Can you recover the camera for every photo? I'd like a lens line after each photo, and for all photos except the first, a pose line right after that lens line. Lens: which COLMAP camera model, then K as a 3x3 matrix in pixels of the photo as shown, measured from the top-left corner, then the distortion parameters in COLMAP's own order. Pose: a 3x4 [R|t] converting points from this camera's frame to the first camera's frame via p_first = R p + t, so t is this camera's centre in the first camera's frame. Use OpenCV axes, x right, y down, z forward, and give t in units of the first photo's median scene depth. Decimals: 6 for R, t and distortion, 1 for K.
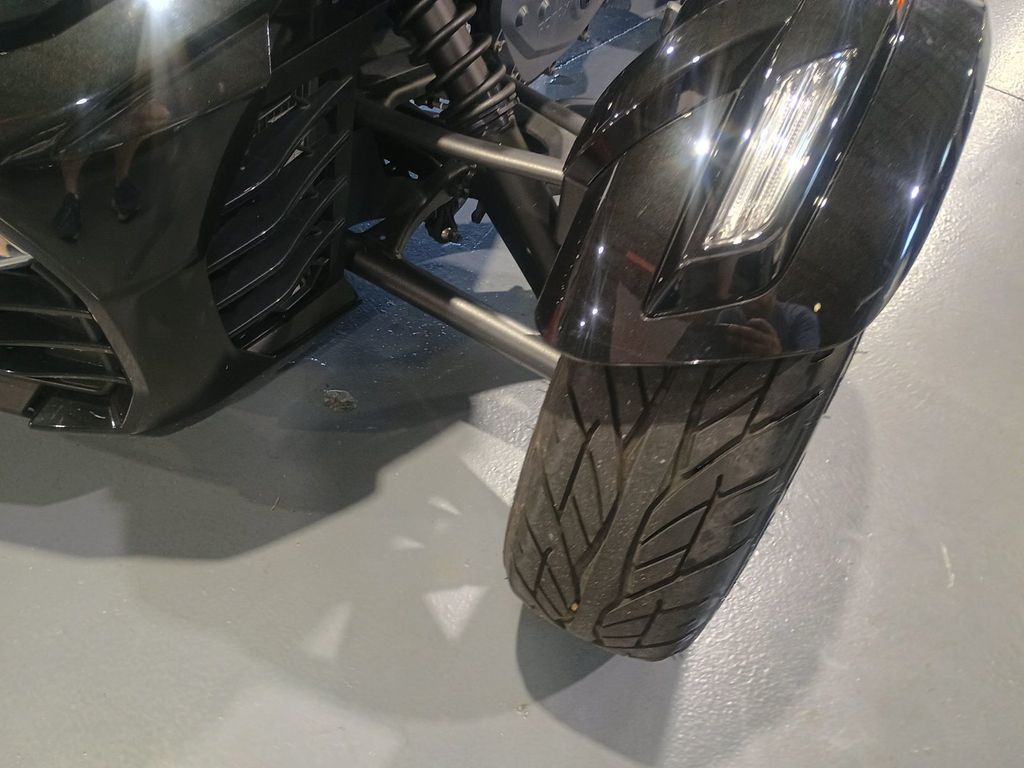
lens RADIAL K [[864.5, 0, 512.0], [0, 864.5, 384.0], [0, 0, 1]] dist [0.038176, -0.056569]
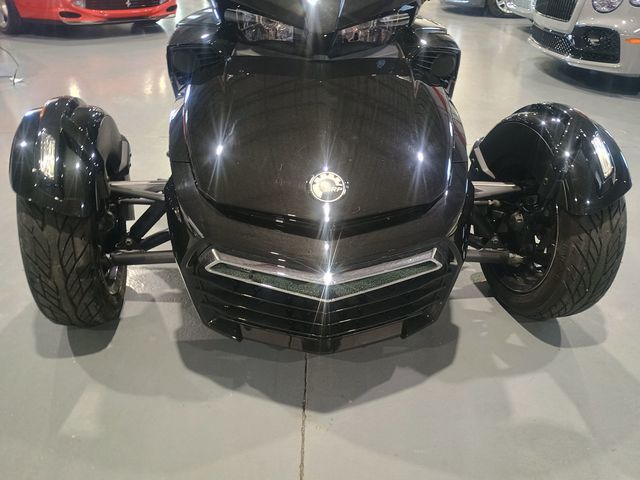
lens RADIAL K [[540.3, 0, 320.0], [0, 540.3, 240.0], [0, 0, 1]] dist [0.038176, -0.056569]
pose [[0.806986, -0.378285, 0.453512, -1.413170], [0.474347, 0.872639, -0.116173, -0.148967], [-0.351806, 0.308873, 0.883646, -0.537805]]
